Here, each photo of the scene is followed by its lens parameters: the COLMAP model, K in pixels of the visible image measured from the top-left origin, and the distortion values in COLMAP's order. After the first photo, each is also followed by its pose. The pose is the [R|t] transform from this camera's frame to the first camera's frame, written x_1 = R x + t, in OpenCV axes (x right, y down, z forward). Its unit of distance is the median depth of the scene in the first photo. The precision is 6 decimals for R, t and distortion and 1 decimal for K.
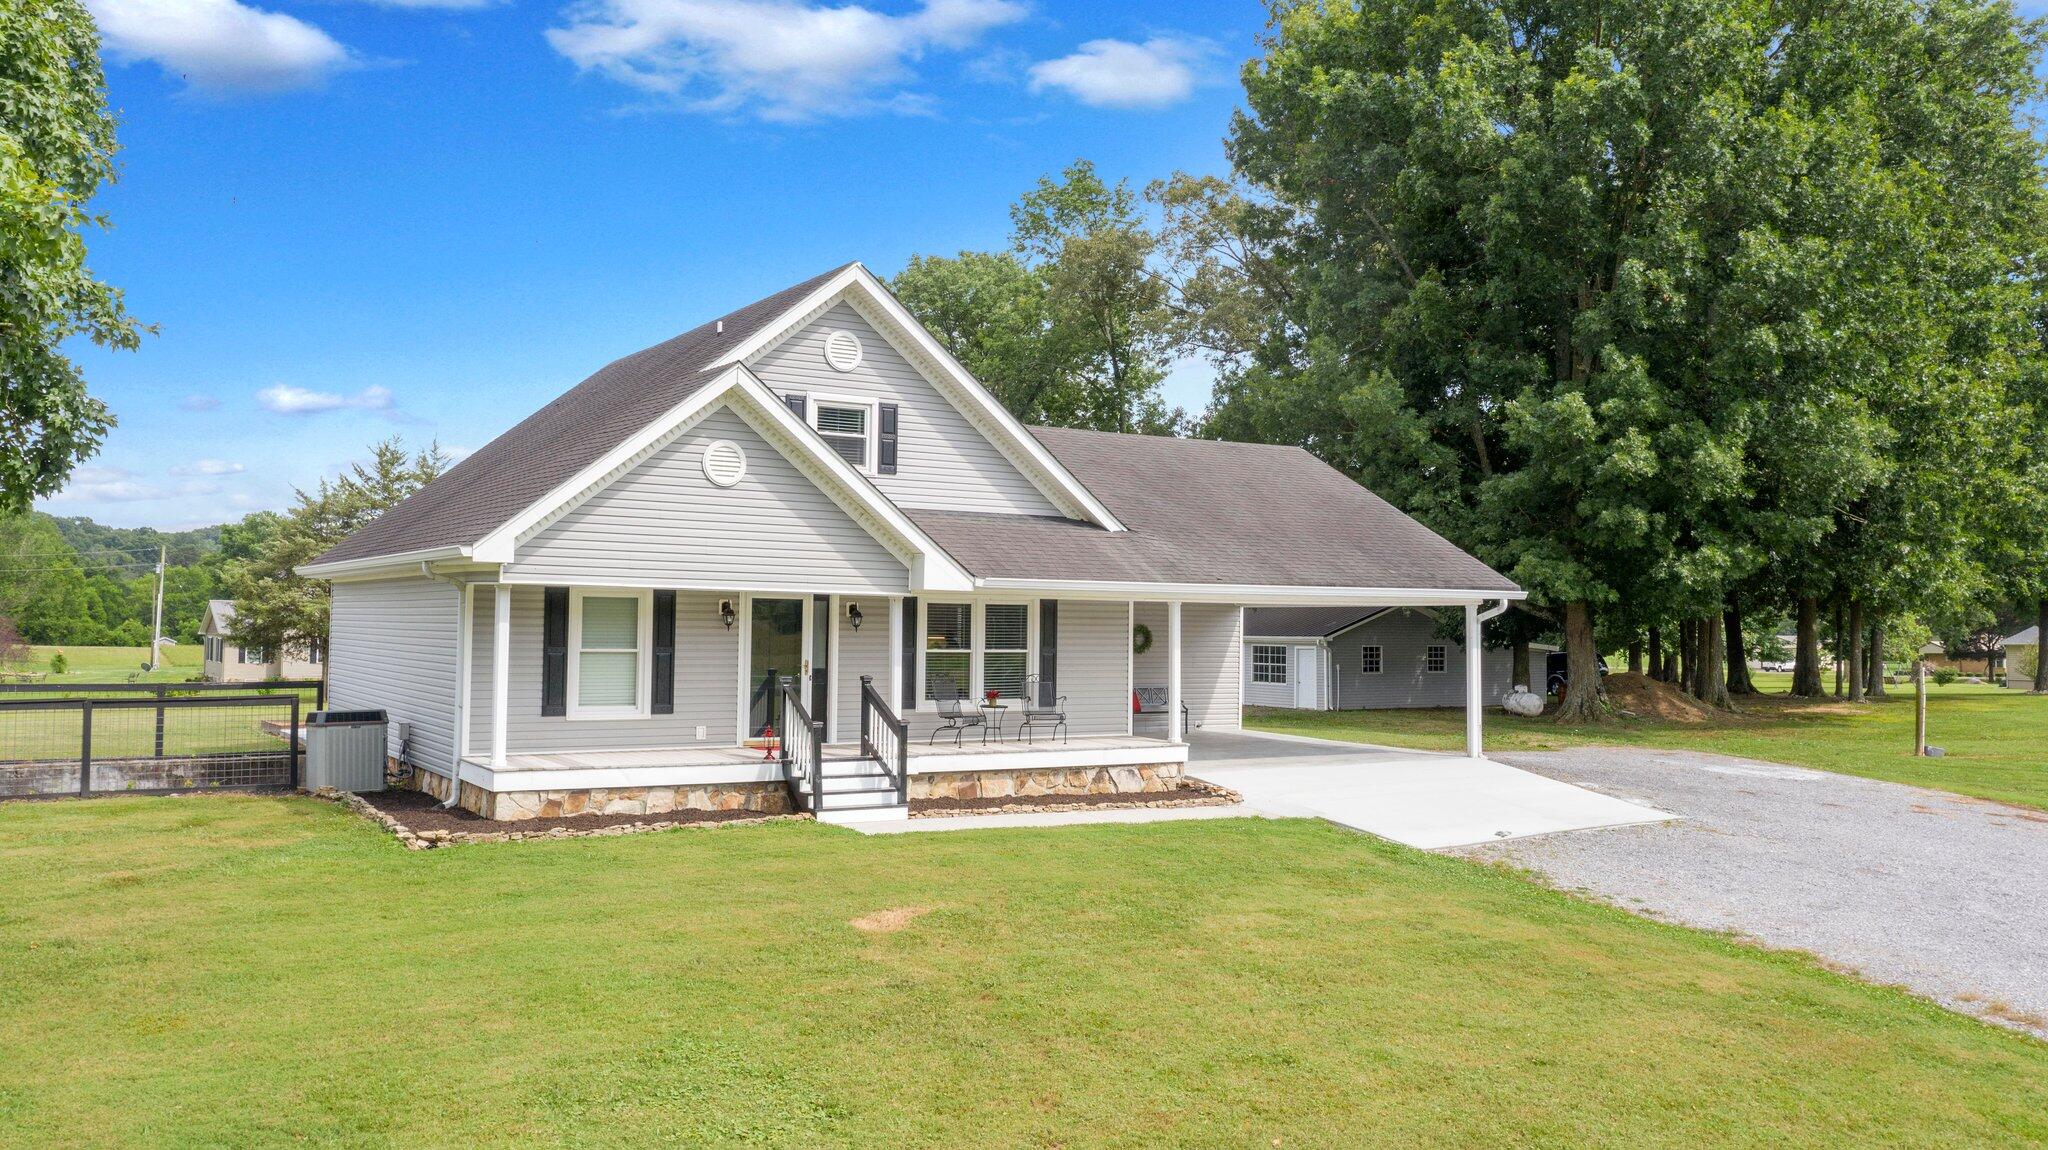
lens RADIAL K [[1633.5, 0, 1024.0], [0, 1633.5, 575.0], [0, 0, 1]] dist [0.003996, 0.008675]
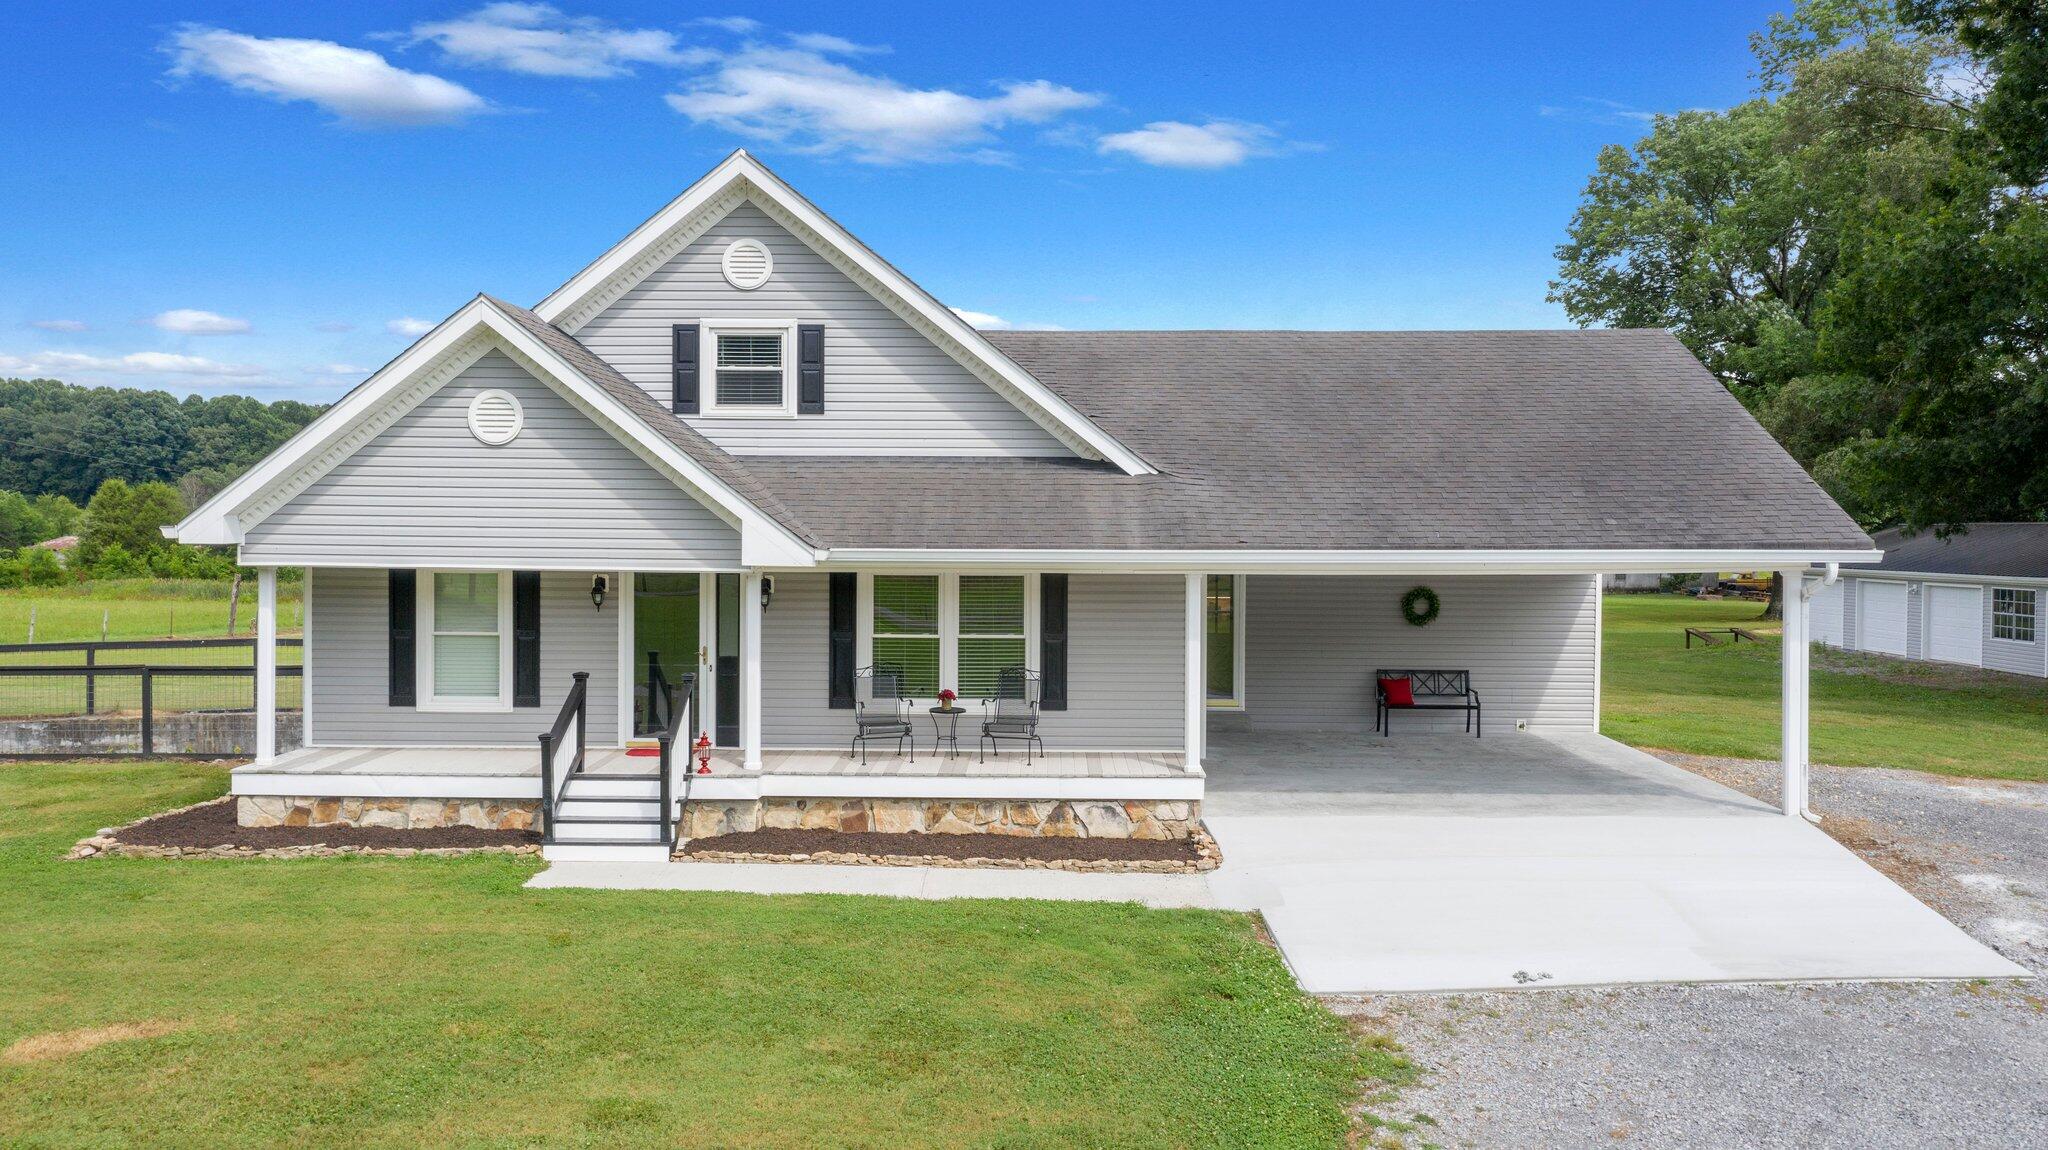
lens RADIAL K [[1633.5, 0, 1024.0], [0, 1633.5, 575.0], [0, 0, 1]] dist [0.003996, 0.008675]
pose [[0.841269, 0.007190, -0.540569, 0.440335], [0.021578, 0.998668, 0.046864, -0.018899], [0.540186, -0.051090, 0.839994, 0.390264]]
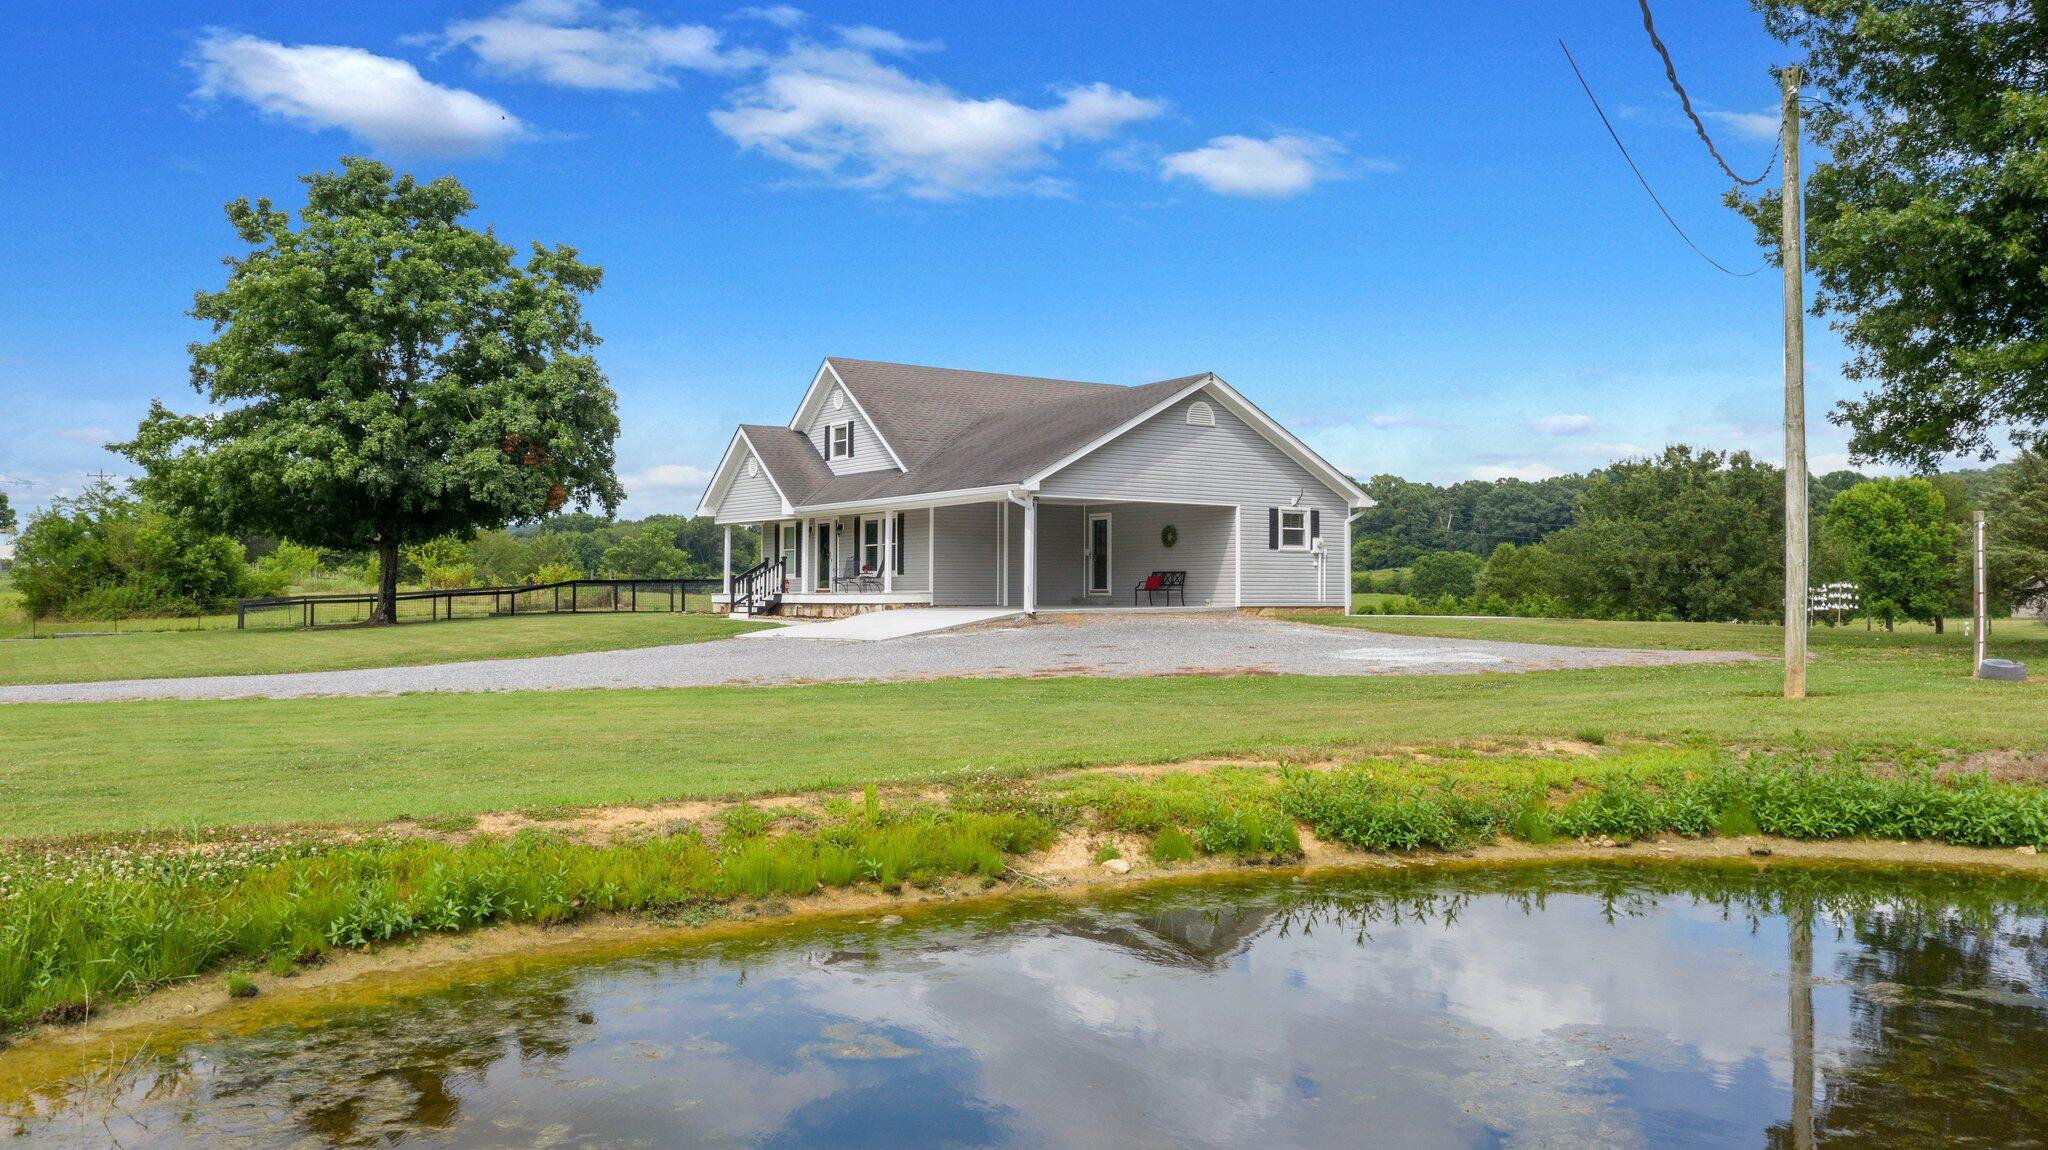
lens RADIAL K [[1633.5, 0, 1024.0], [0, 1633.5, 575.0], [0, 0, 1]] dist [0.003996, 0.008675]
pose [[0.048785, -0.027832, -0.998421, 1.931812], [0.028068, 0.999255, -0.026484, 0.142020], [0.998415, -0.026732, 0.049530, 1.125478]]
